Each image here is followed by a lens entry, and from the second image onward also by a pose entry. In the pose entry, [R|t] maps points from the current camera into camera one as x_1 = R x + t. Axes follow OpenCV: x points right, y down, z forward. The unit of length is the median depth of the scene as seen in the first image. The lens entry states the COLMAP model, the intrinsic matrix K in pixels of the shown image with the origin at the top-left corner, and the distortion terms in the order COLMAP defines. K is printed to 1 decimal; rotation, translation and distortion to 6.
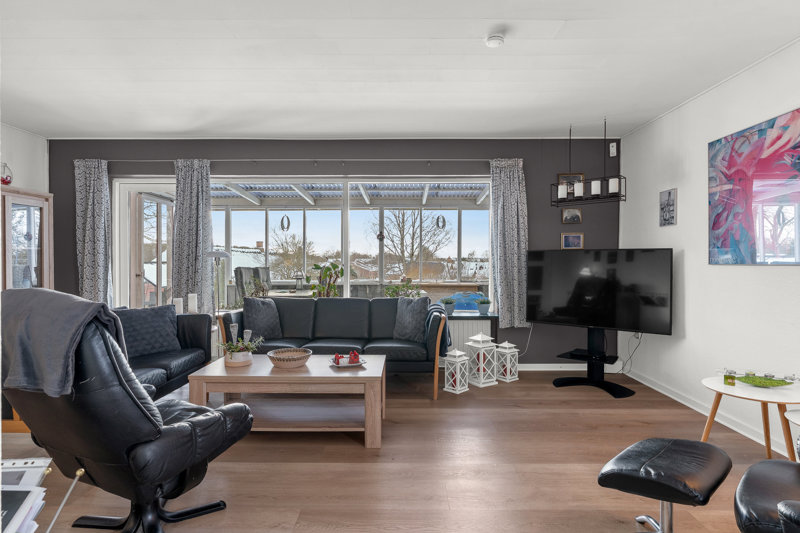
lens RADIAL K [[422.4, 0, 399.8], [0, 422.4, 246.8], [0, 0, 1]] dist [-0.002305, -0.000597]
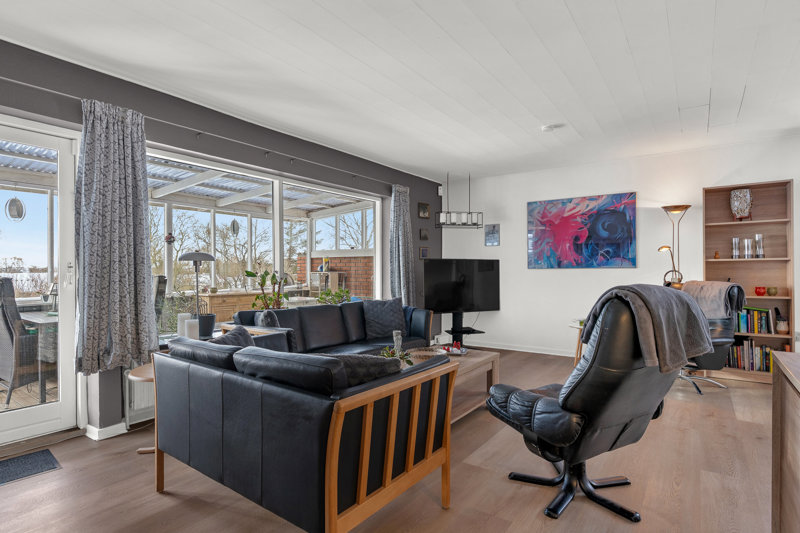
lens RADIAL K [[407.5, 0, 403.0], [0, 407.5, 264.2], [0, 0, 1]] dist [-0.000340, -0.000289]
pose [[0.580914, 0.004492, 0.813953, -0.902608], [-0.021818, 0.999711, 0.010054, 0.014838], [-0.813673, -0.023599, 0.580844, 0.358078]]
